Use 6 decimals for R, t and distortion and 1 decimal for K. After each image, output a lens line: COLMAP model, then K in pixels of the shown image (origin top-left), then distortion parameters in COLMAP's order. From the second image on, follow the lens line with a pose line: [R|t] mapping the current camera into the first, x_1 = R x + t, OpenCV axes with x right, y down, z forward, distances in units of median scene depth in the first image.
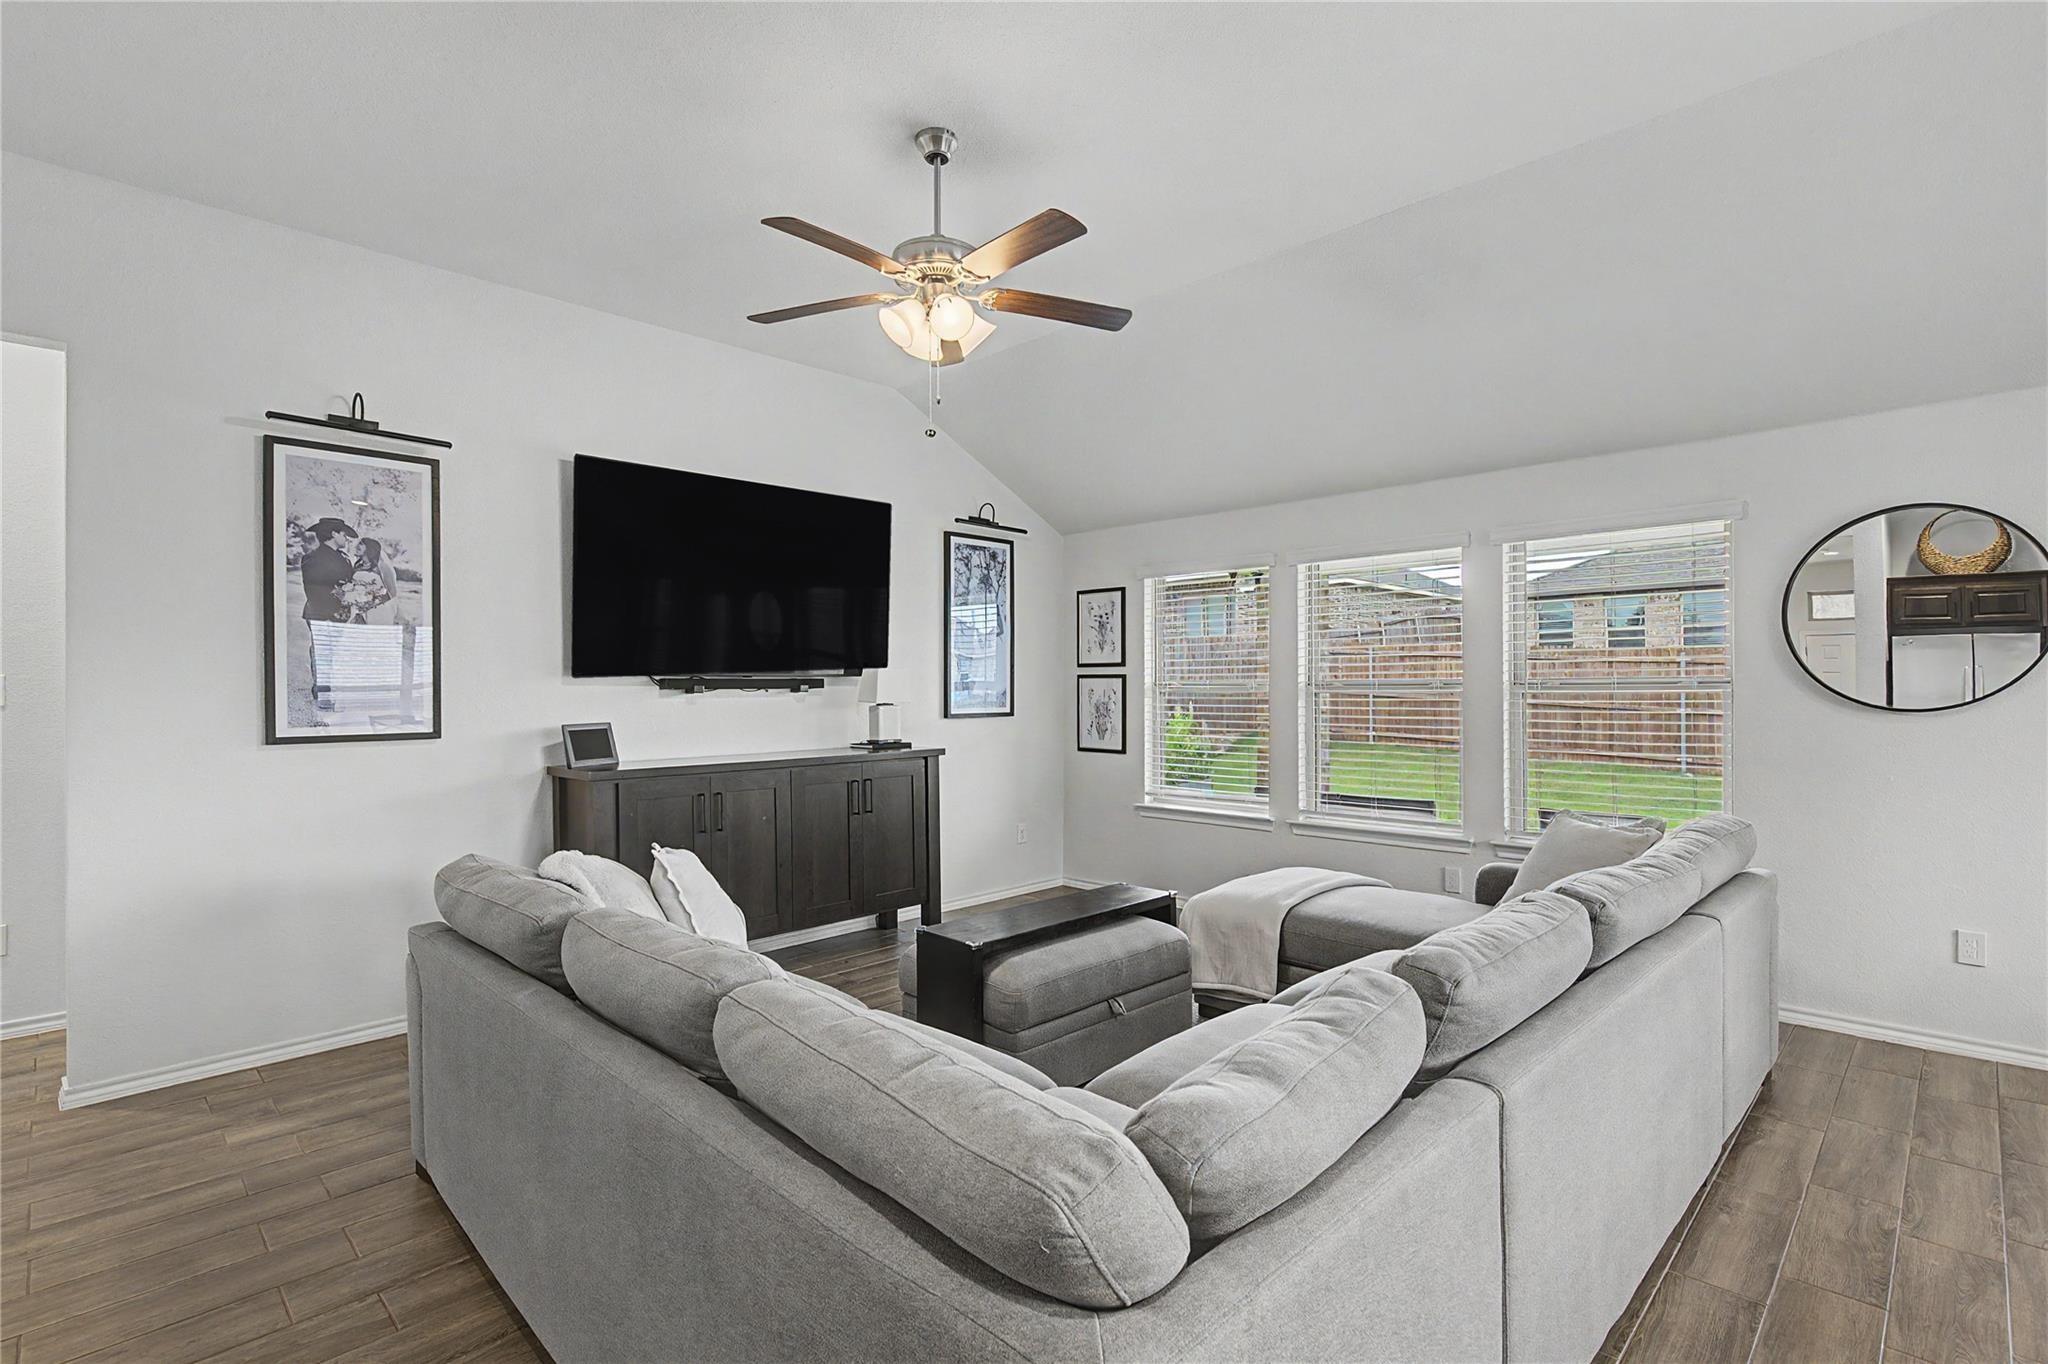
lens RADIAL K [[954.2, 0, 1038.2], [0, 954.2, 684.5], [0, 0, 1]] dist [0.003467, -0.001277]
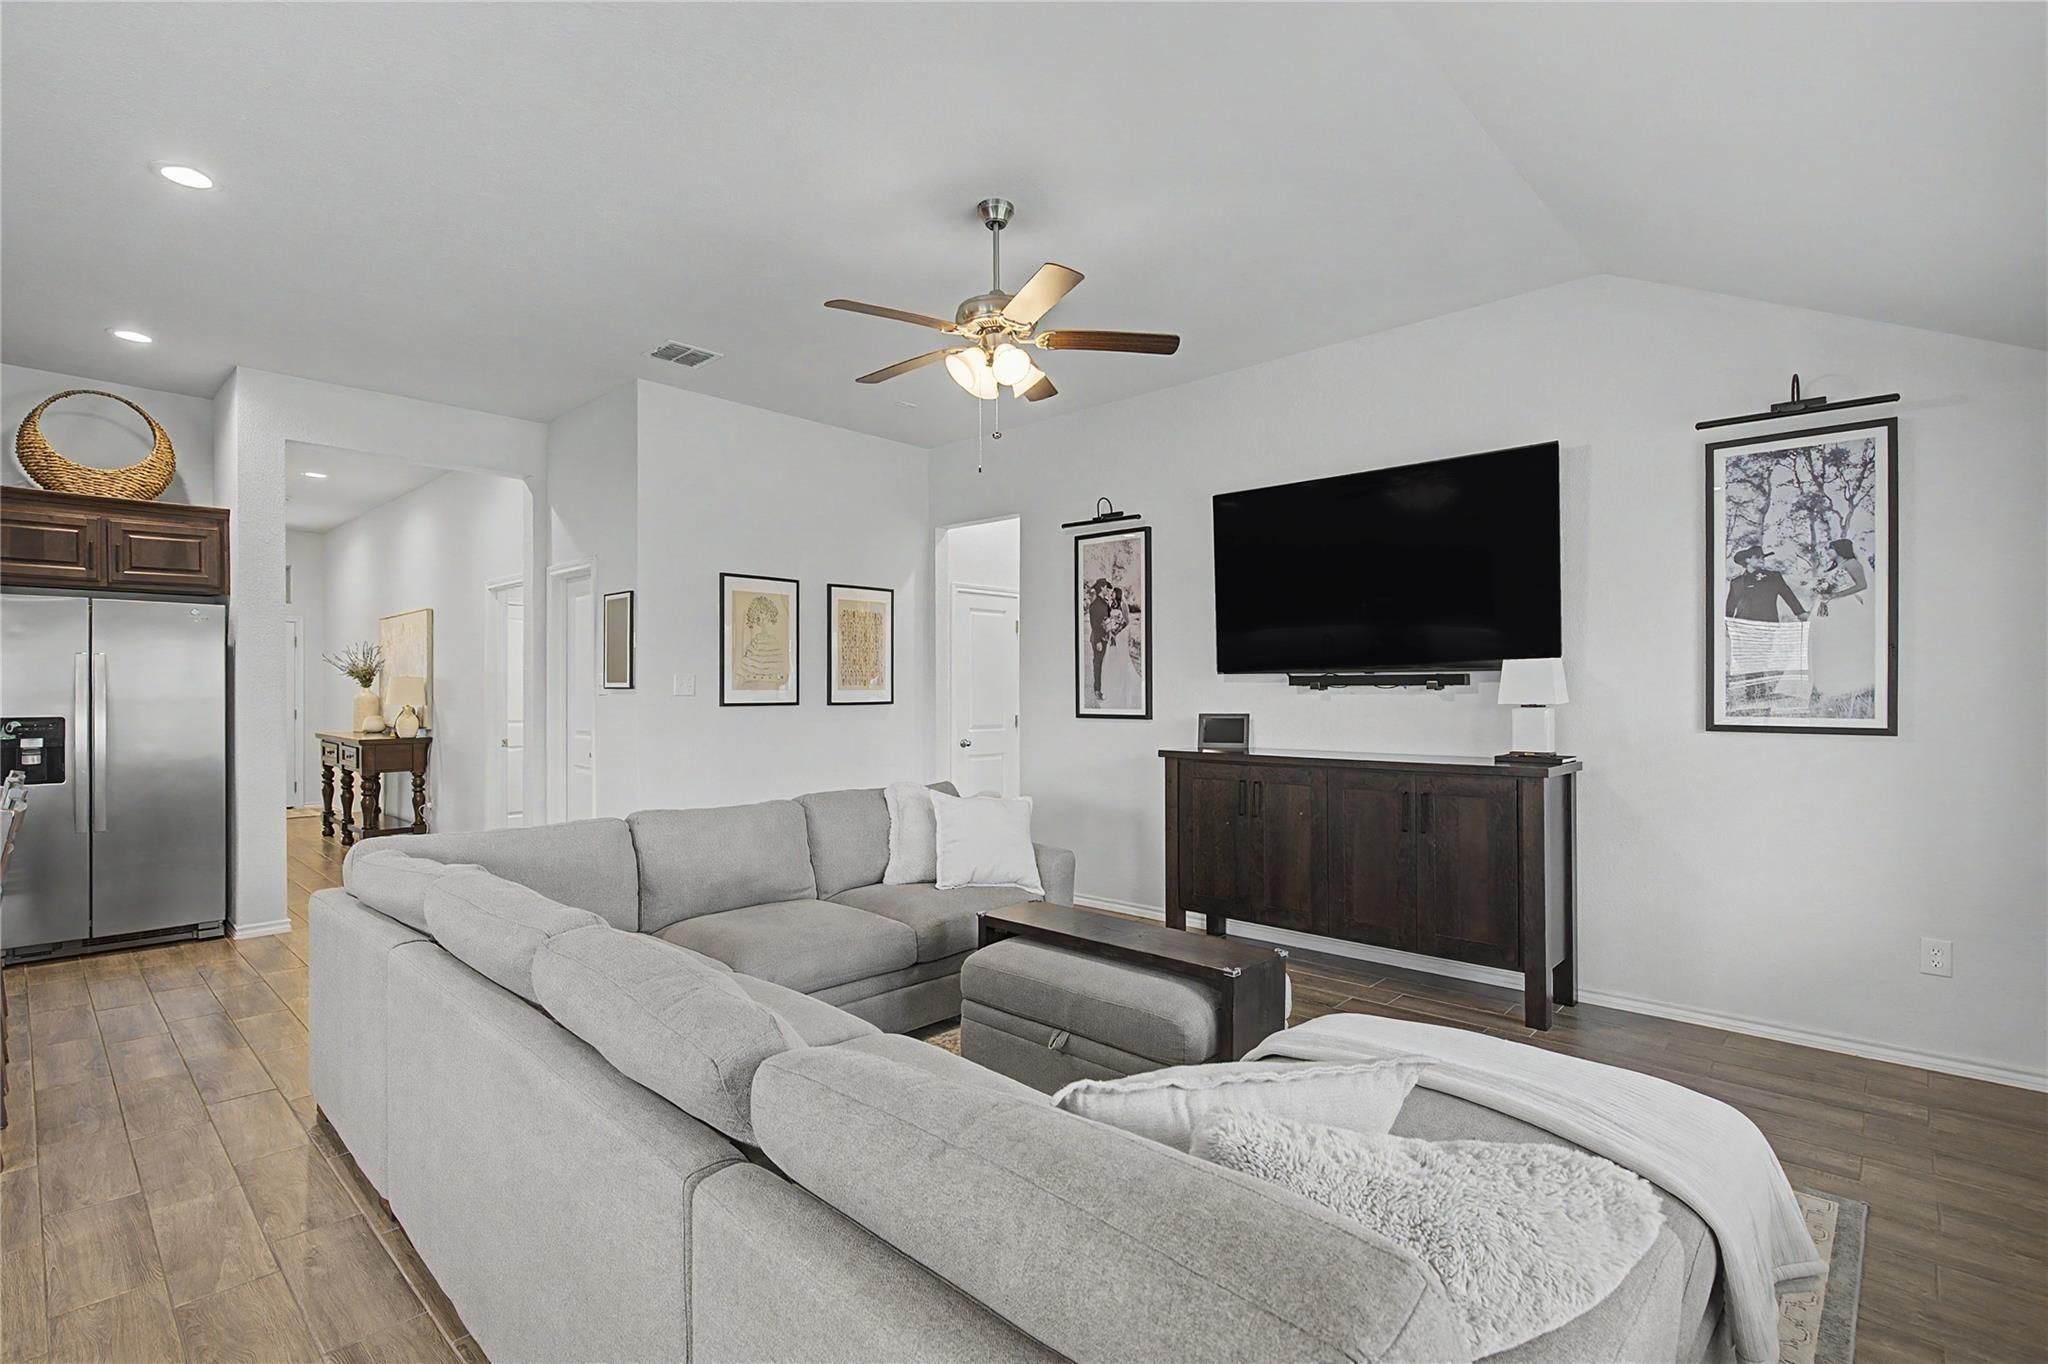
lens RADIAL K [[954.2, 0, 1076.4], [0, 954.2, 689.2], [0, 0, 1]] dist [0.003467, -0.001277]
pose [[0.066011, 0.010302, -0.997766, 0.724138], [0.007546, 0.999913, 0.010824, -0.004801], [0.997790, -0.008244, 0.065928, 0.715538]]
